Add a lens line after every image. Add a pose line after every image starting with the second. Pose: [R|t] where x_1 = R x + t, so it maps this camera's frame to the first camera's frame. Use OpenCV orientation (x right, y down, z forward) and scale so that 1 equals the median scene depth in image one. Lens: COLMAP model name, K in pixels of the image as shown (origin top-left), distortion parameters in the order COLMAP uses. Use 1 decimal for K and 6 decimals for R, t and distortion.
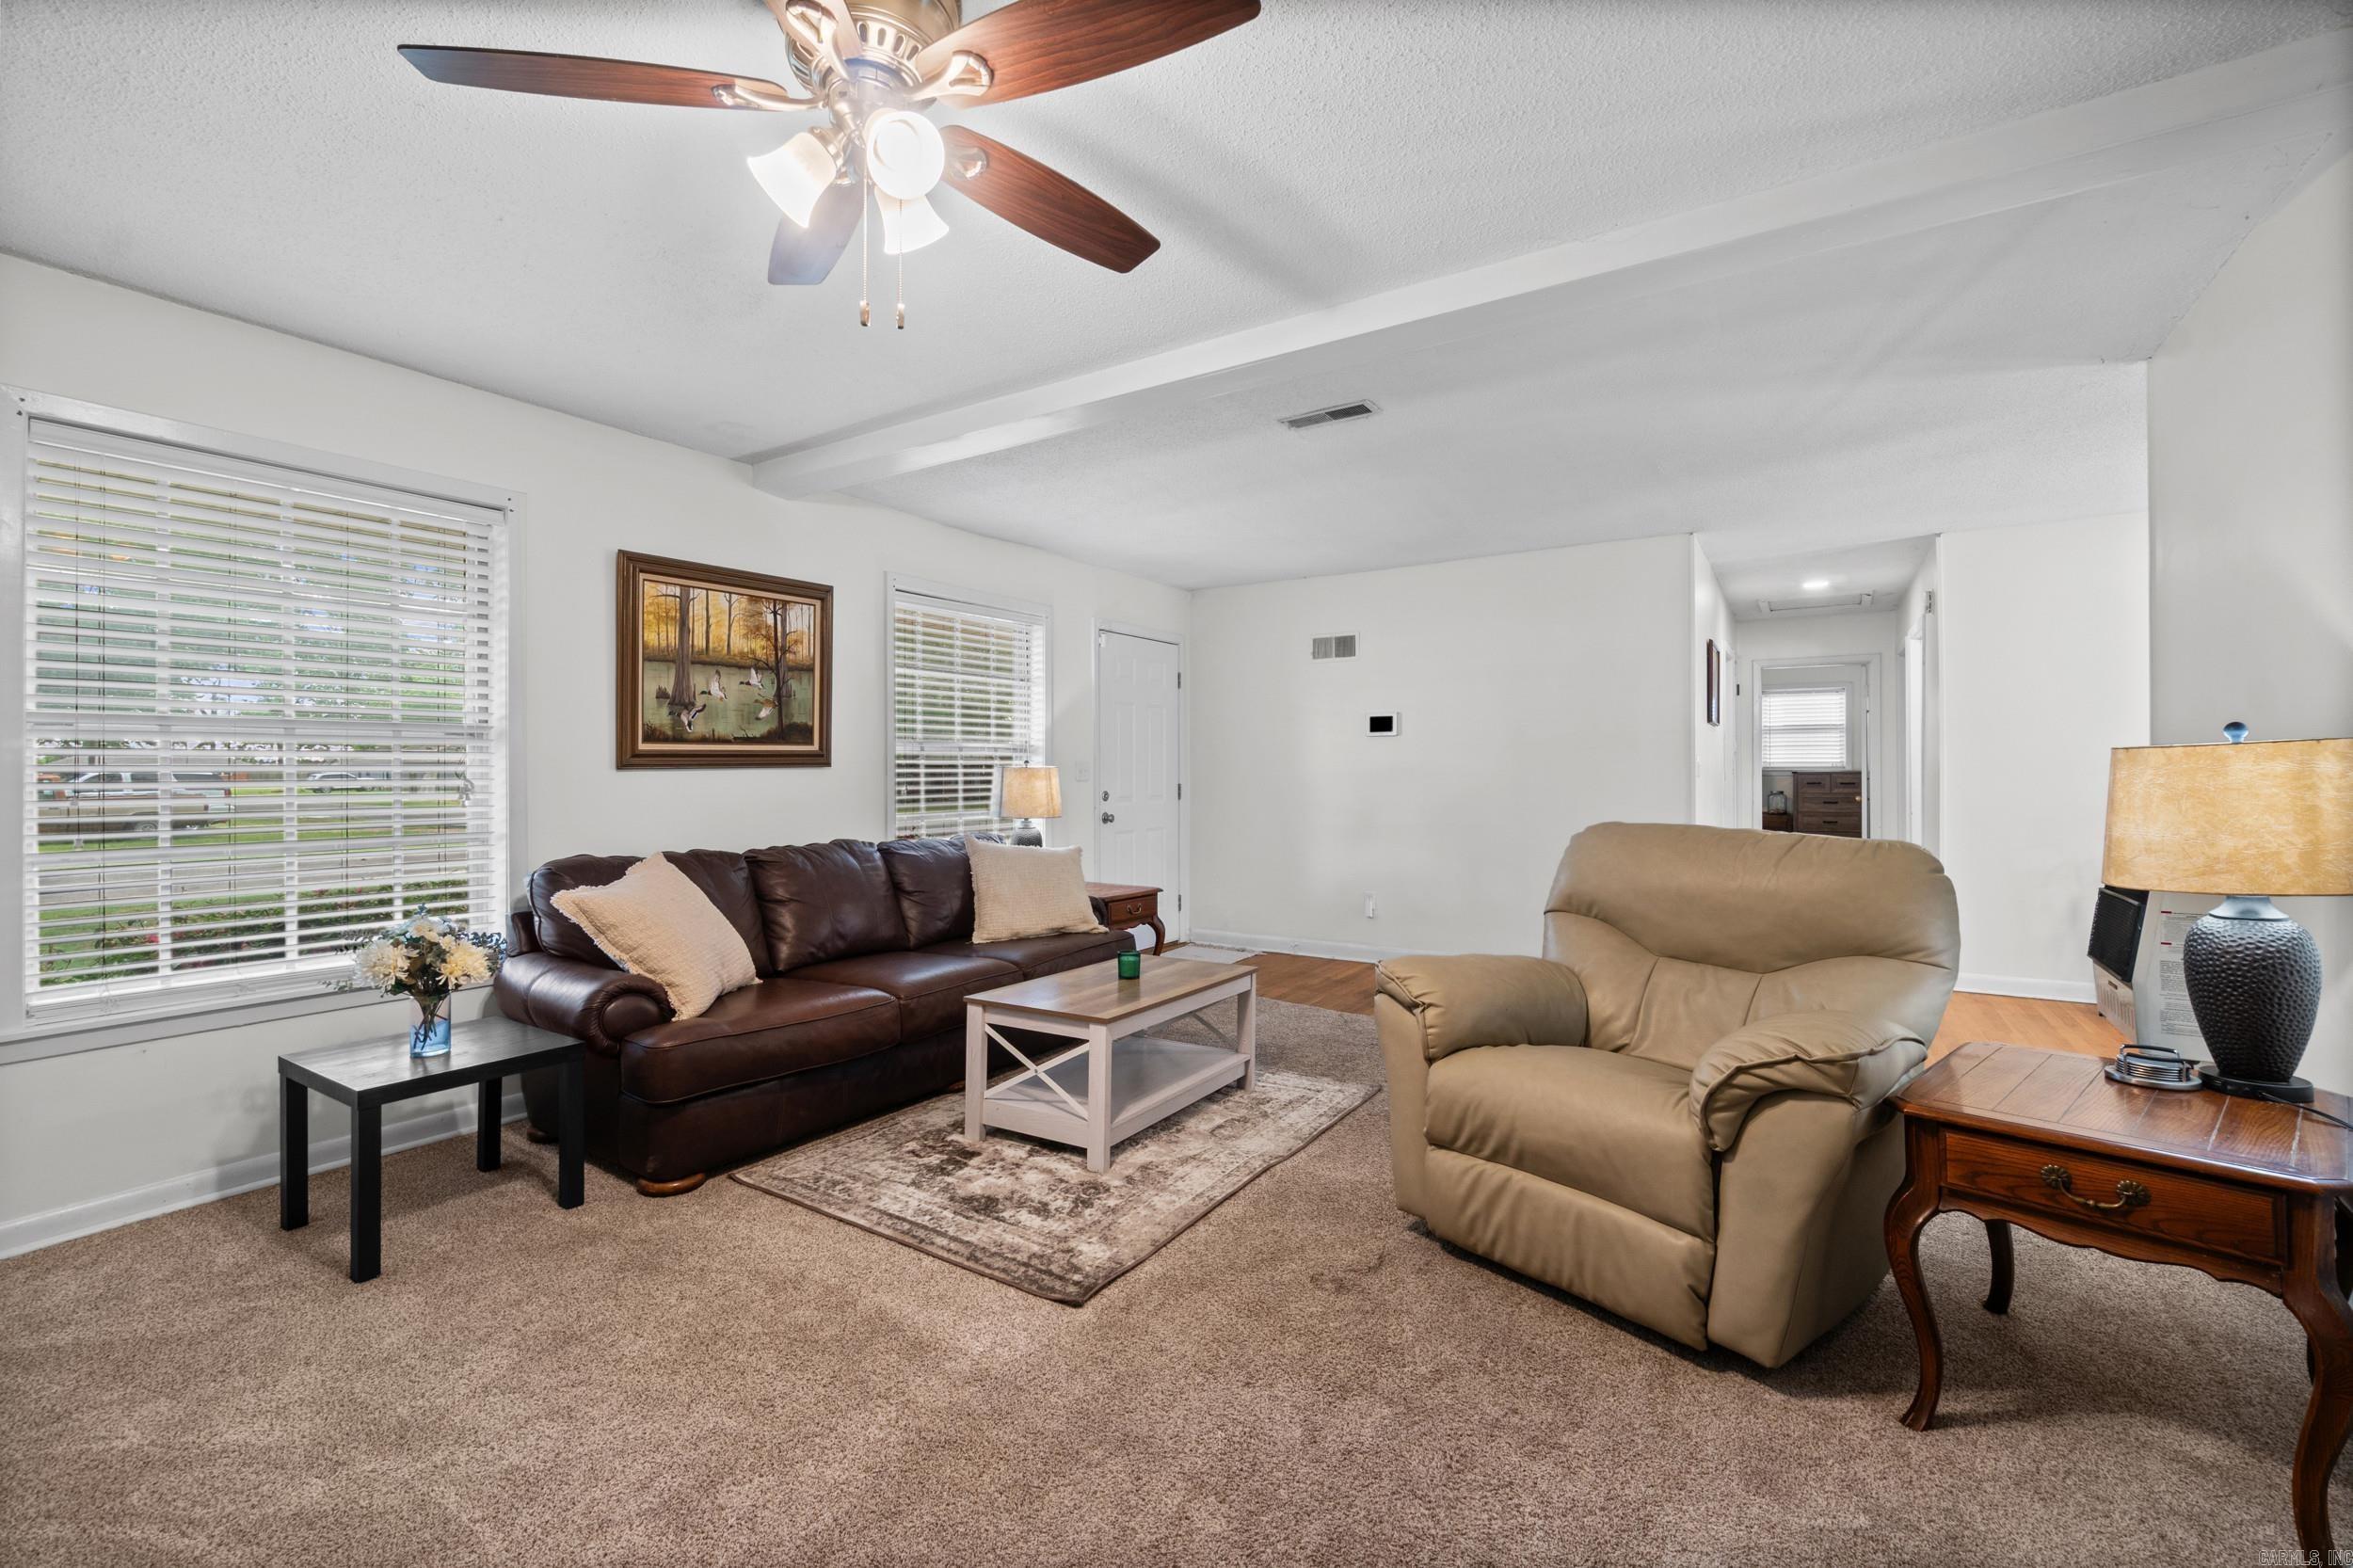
lens RADIAL K [[1025.6, 0, 1159.7], [0, 1025.6, 770.0], [0, 0, 1]] dist [-0.003296, 0.000214]
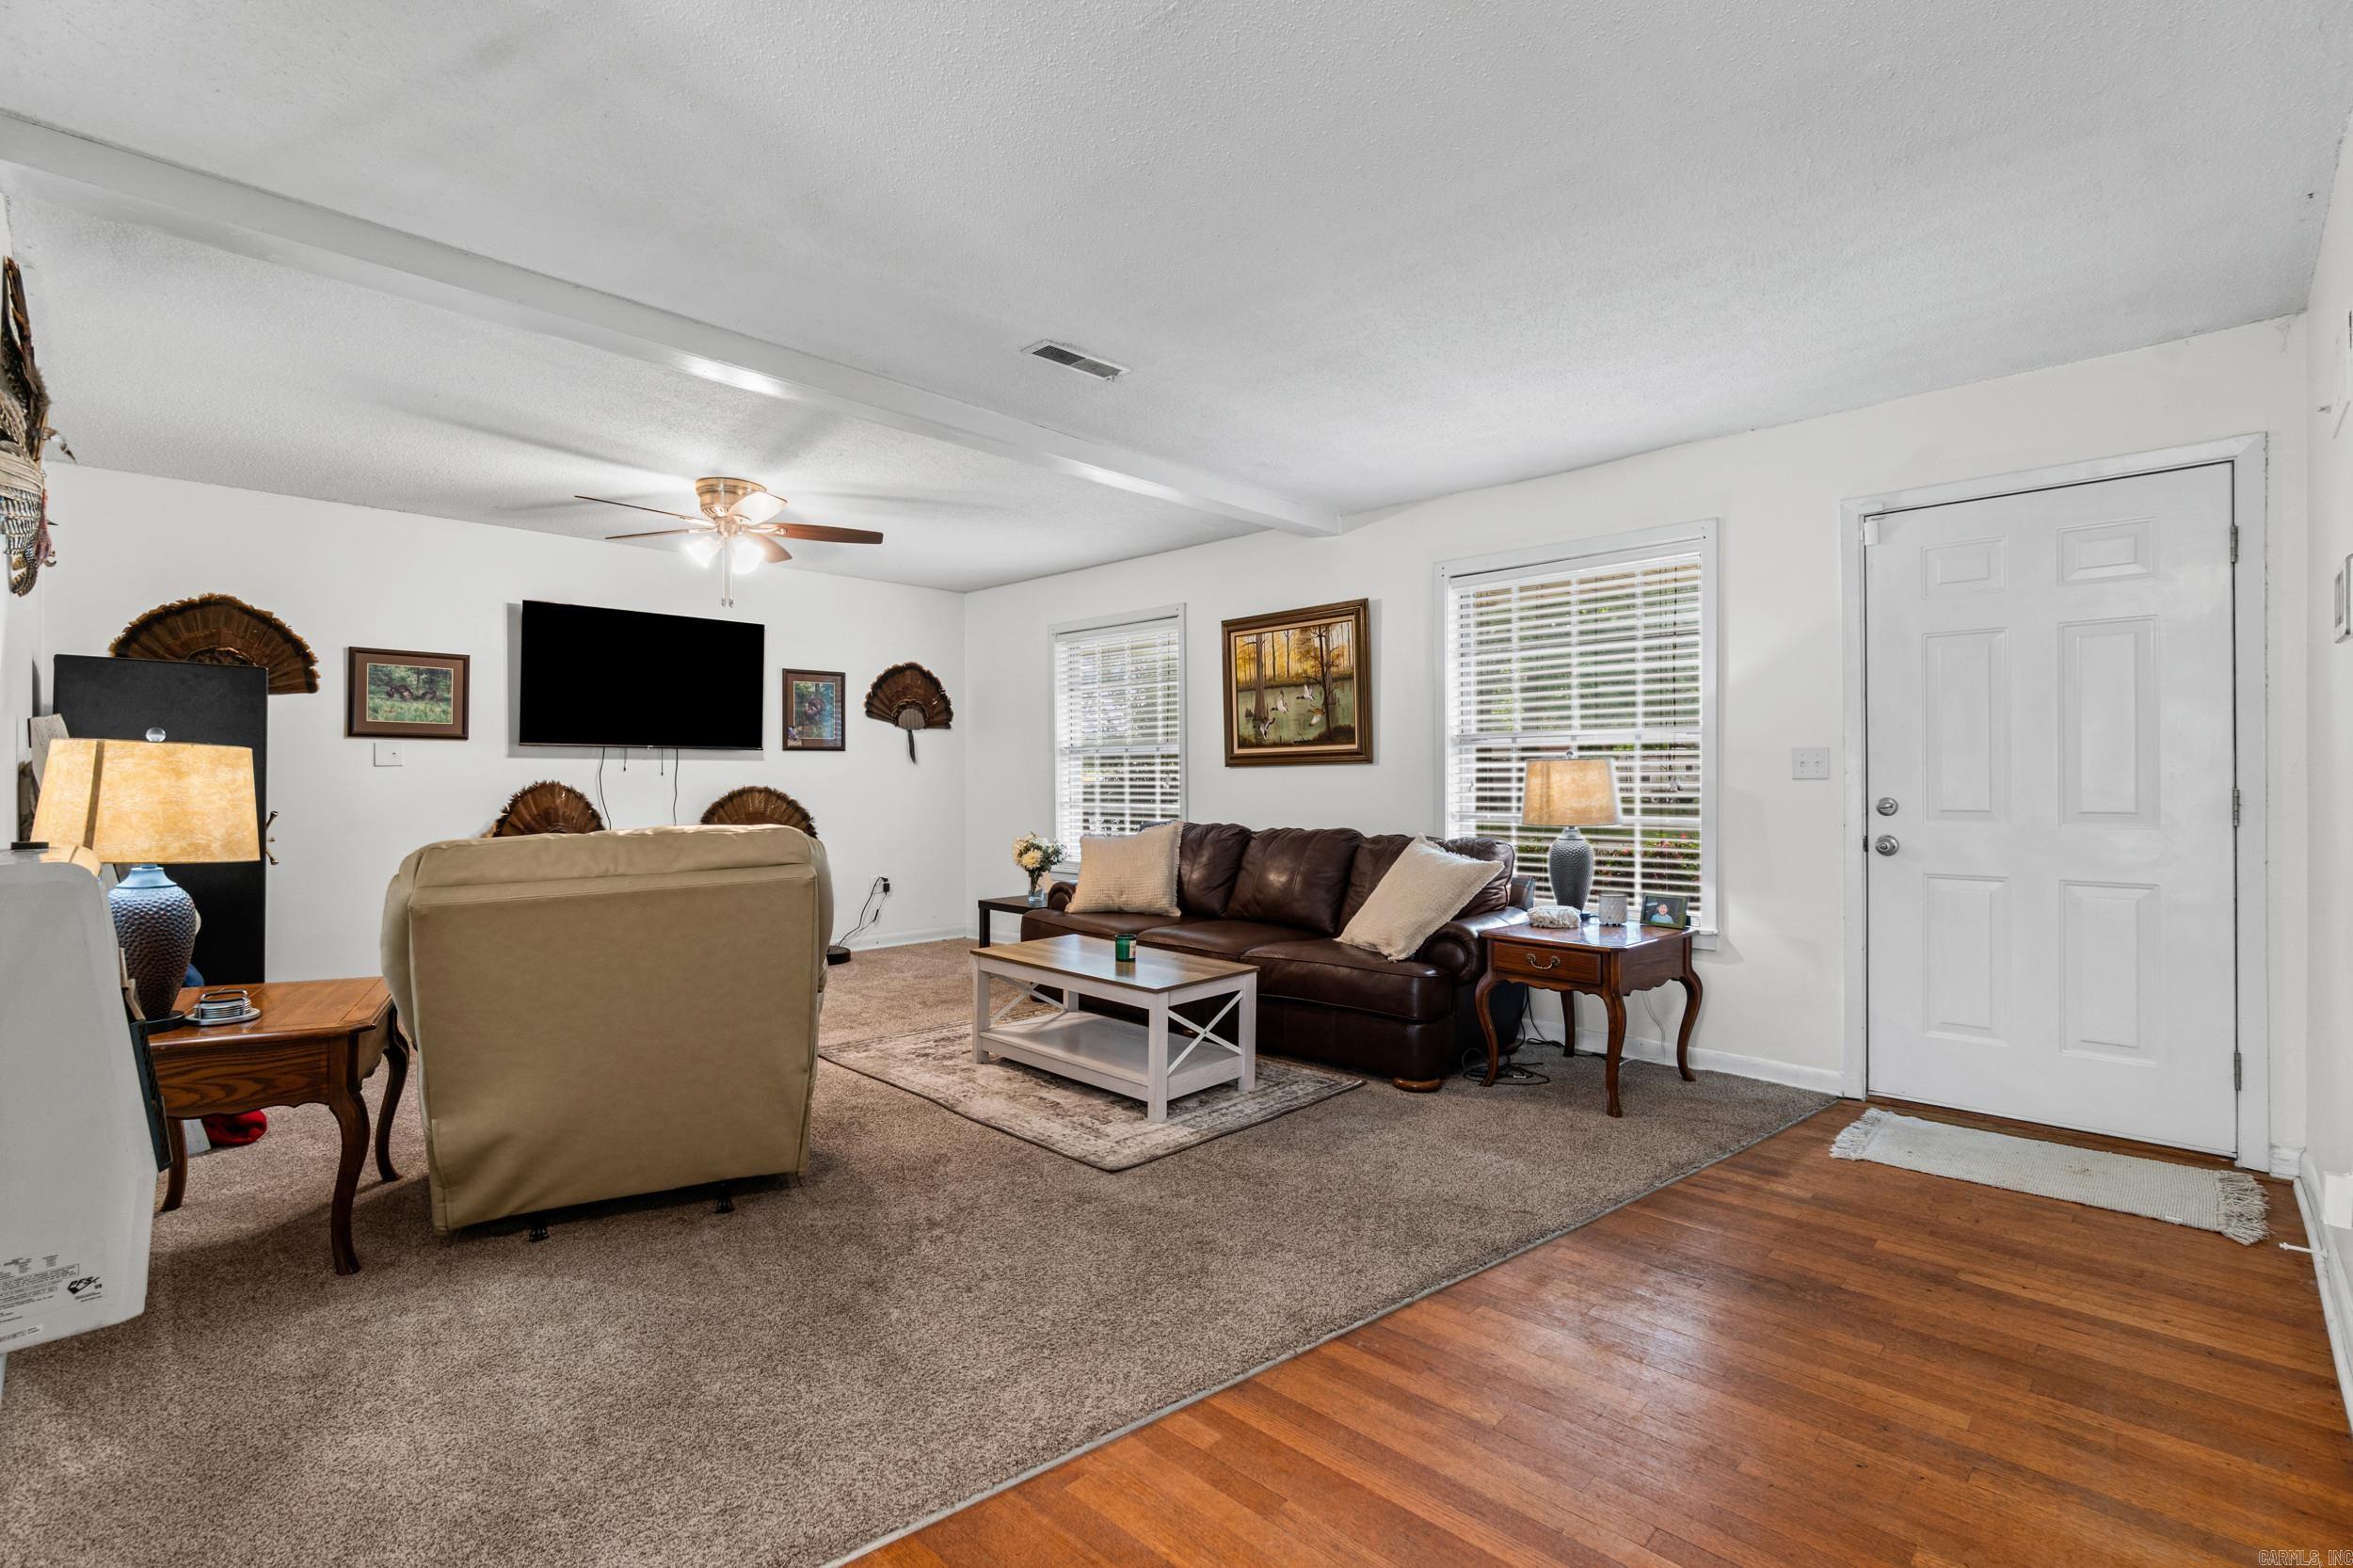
lens RADIAL K [[1091.9, 0, 1168.0], [0, 1091.9, 774.4], [0, 0, 1]] dist [-0.000104, 0.000040]
pose [[-0.220416, -0.003080, -0.975401, 1.017508], [0.000193, 0.999995, -0.003201, 0.014757], [0.975406, -0.000893, -0.220414, 1.235180]]
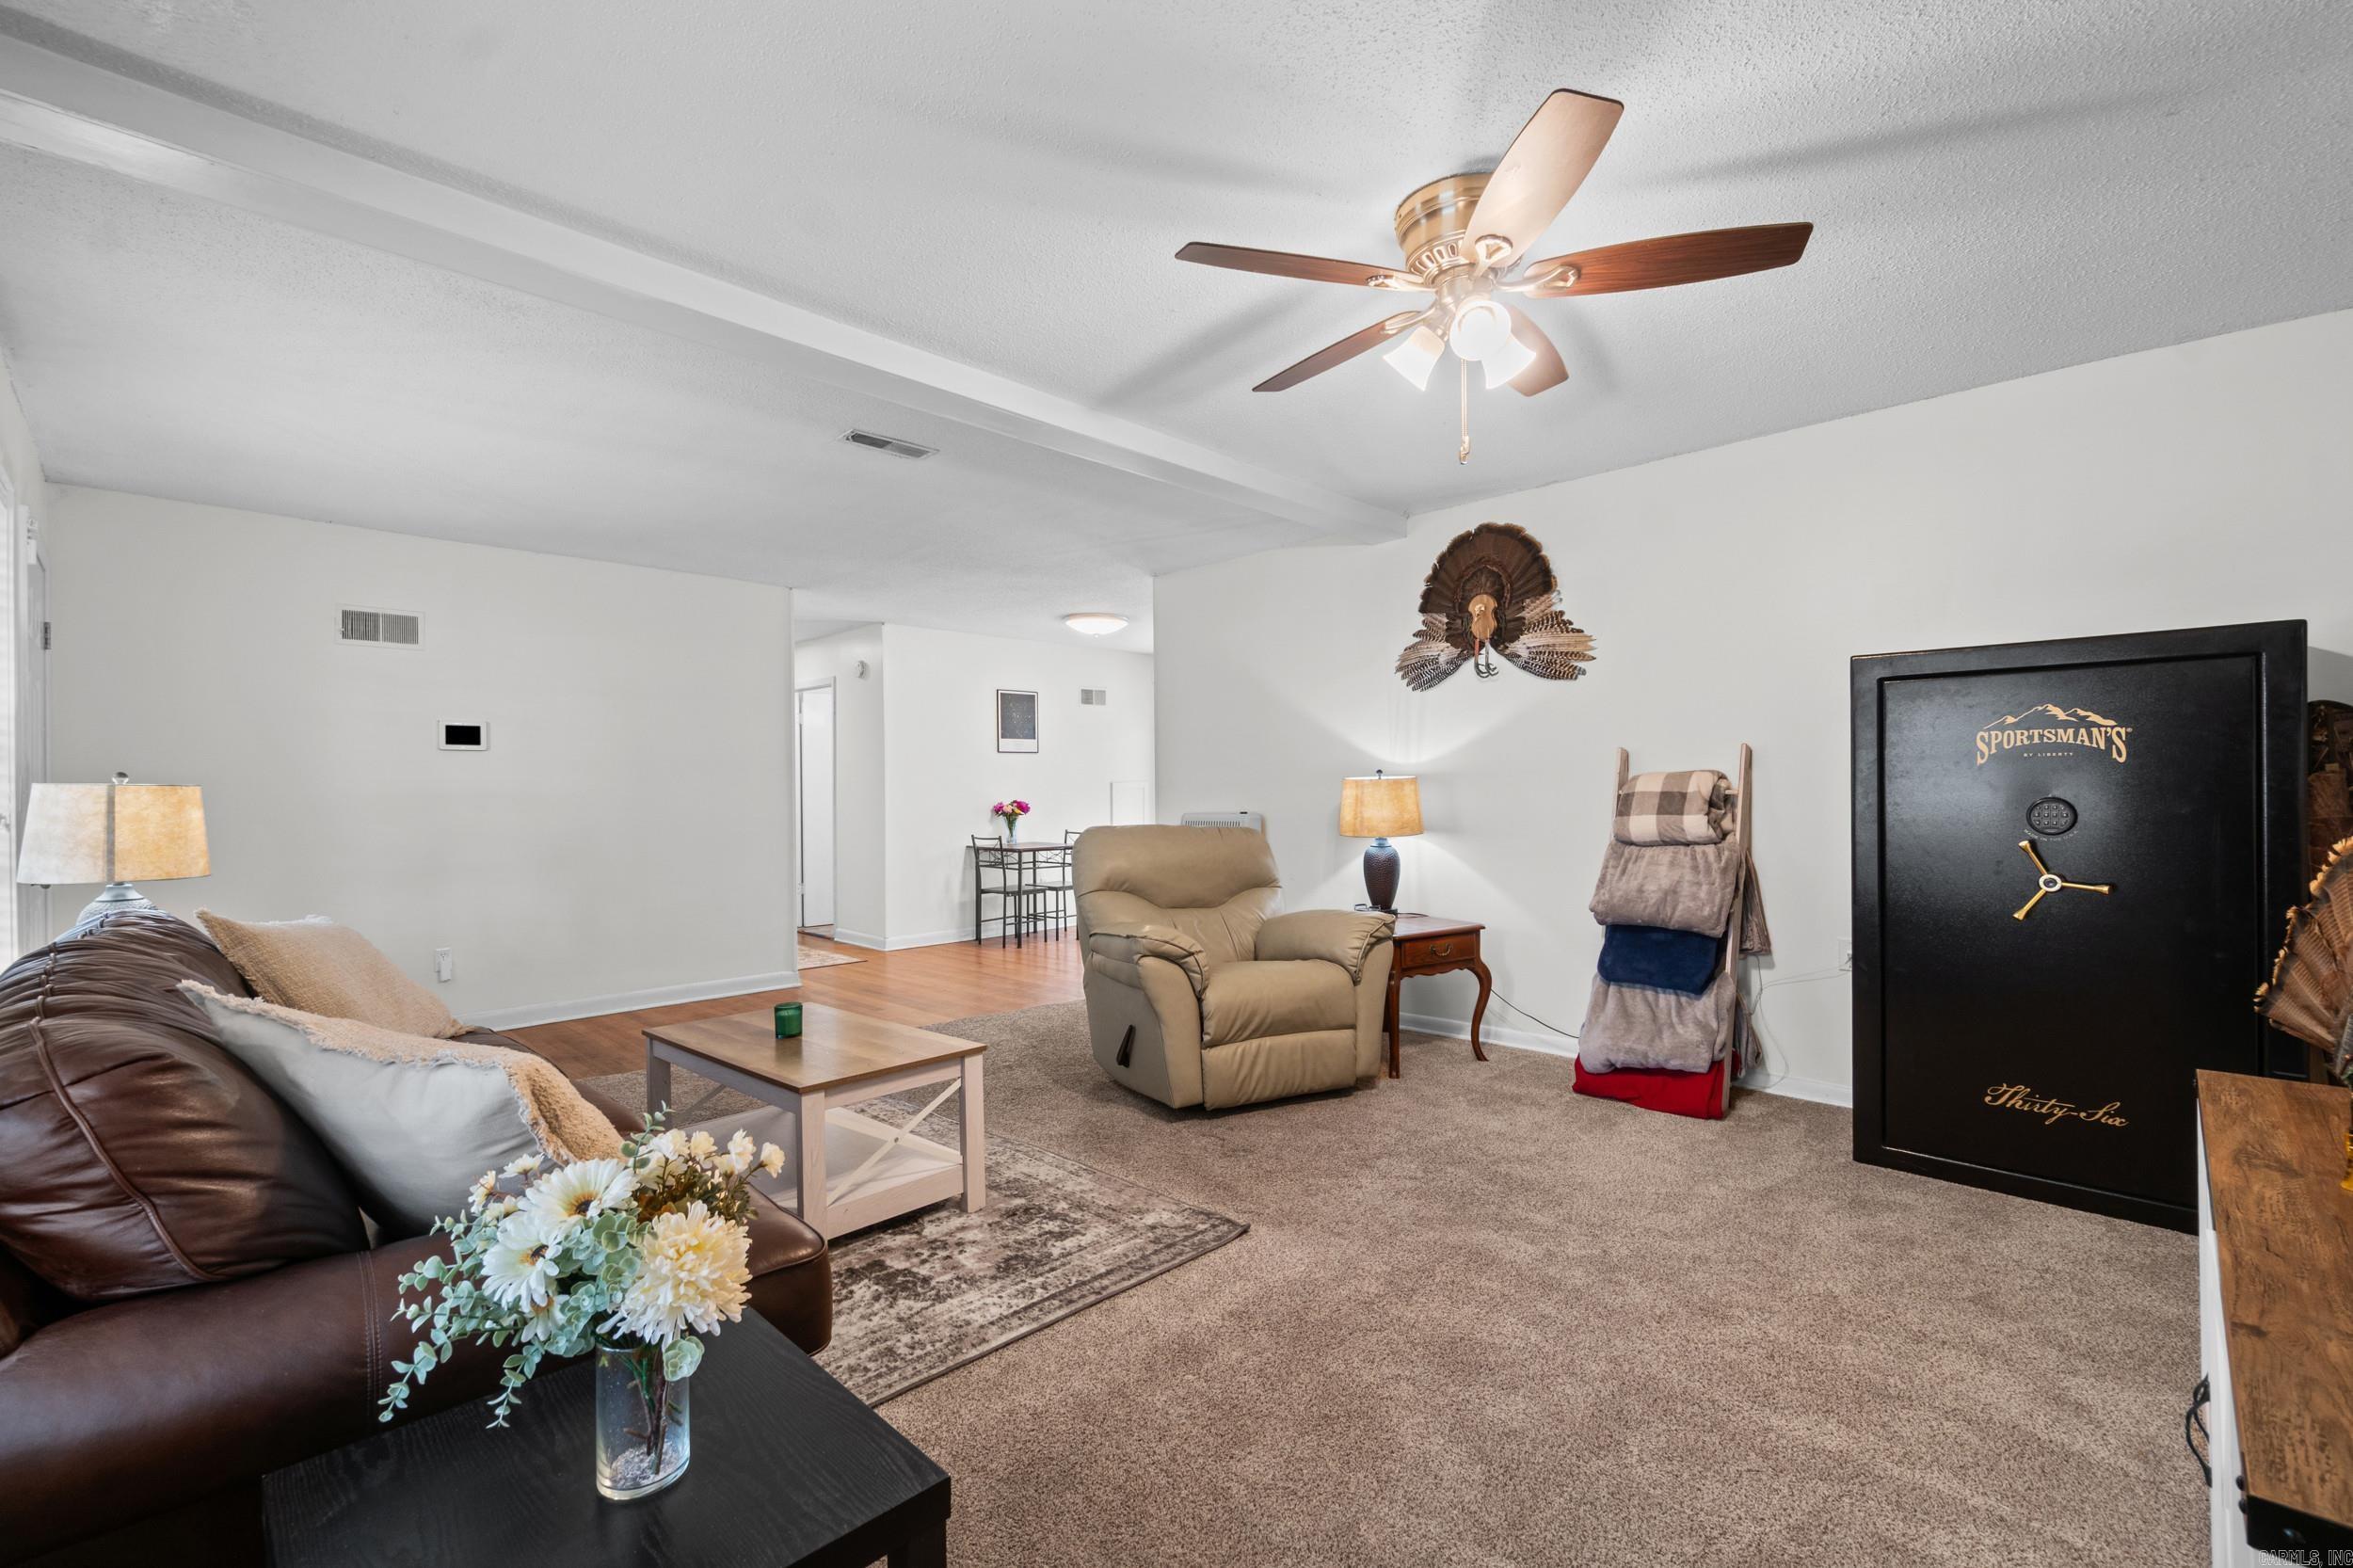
lens RADIAL K [[1025.6, 0, 1171.0], [0, 1025.6, 794.3], [0, 0, 1]] dist [-0.003296, 0.000214]
pose [[0.192699, -0.002878, 0.981254, -0.779990], [0.004754, 0.999987, 0.001999, 0.003953], [-0.981246, 0.004280, 0.192711, 0.518726]]
